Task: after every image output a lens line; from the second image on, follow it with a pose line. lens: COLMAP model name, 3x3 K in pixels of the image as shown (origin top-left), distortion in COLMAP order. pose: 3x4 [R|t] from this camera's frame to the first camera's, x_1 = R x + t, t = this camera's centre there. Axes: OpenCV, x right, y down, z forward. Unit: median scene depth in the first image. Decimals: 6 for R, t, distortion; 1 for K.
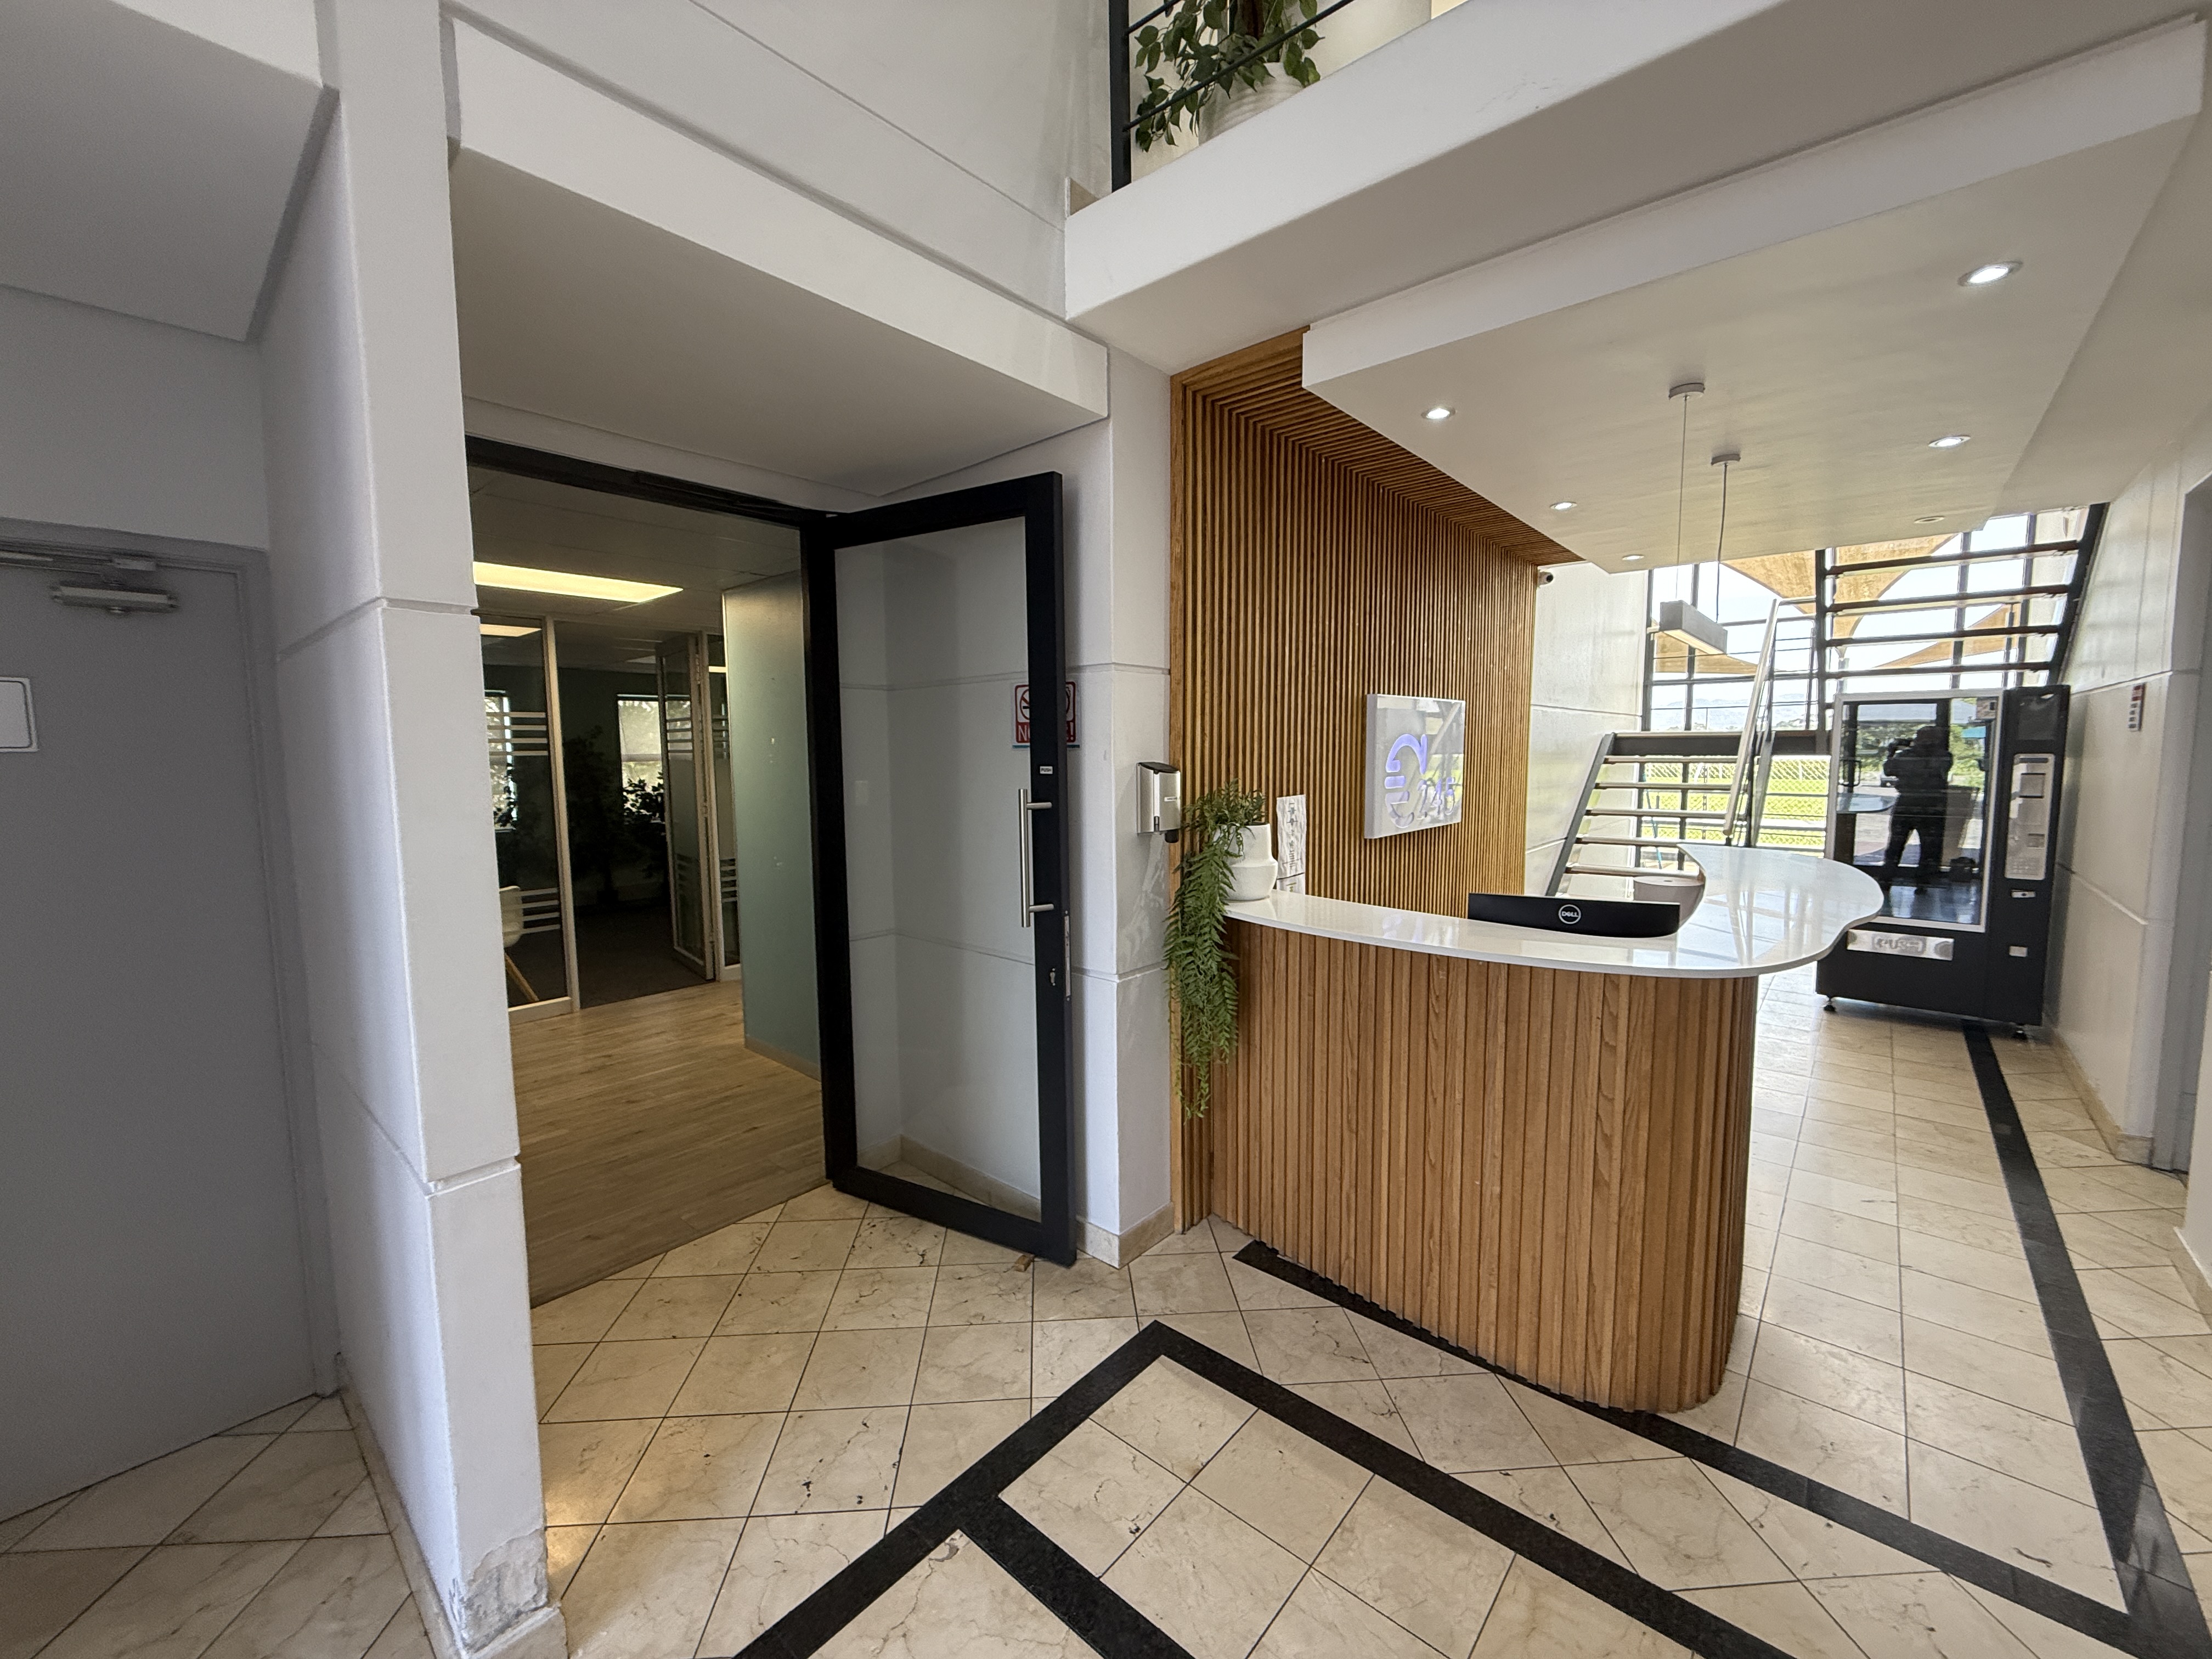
lens RADIAL K [[888.1, 0, 1106.0], [0, 888.1, 829.5], [0, 0, 1]] dist [-0.001411, -0.000008]
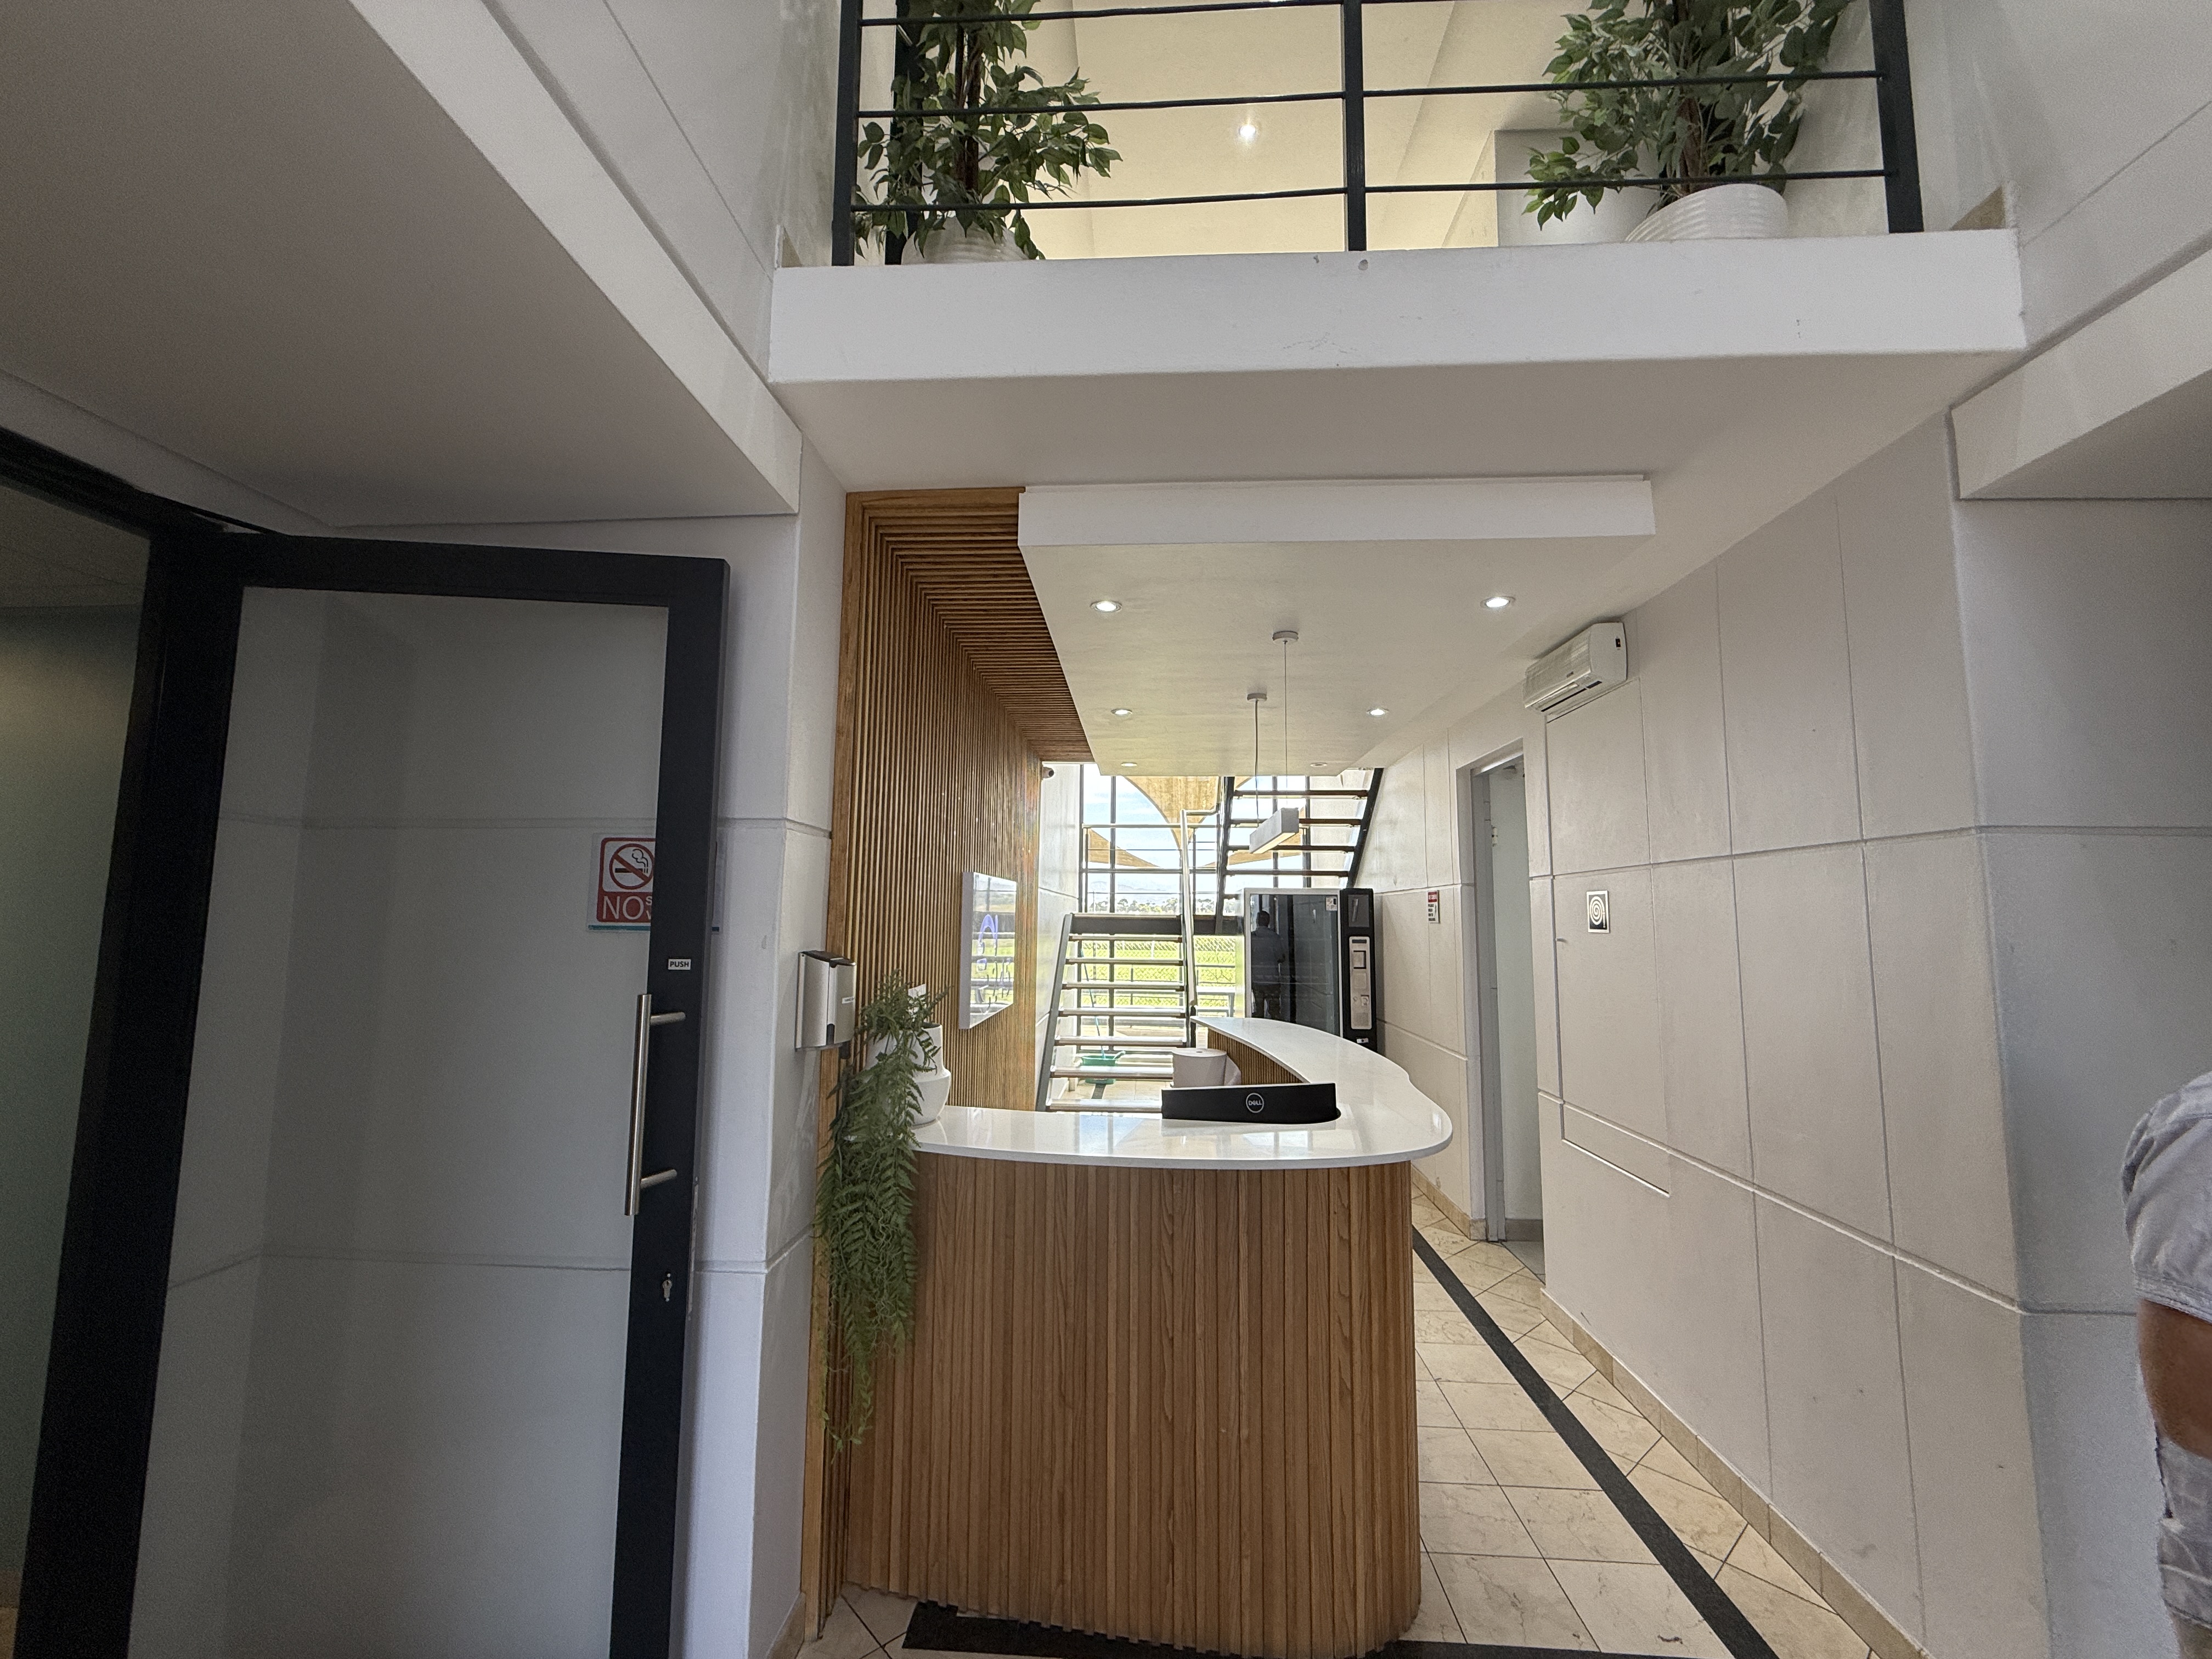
lens RADIAL K [[887.1, 0, 1106.0], [0, 887.1, 829.5], [0, 0, 1]] dist [0.001577, 0.000364]
pose [[0.788328, 0.078140, 0.610273, -0.206975], [0.040093, 0.983270, -0.177690, -0.030748], [-0.613948, 0.164545, 0.772006, 0.227510]]
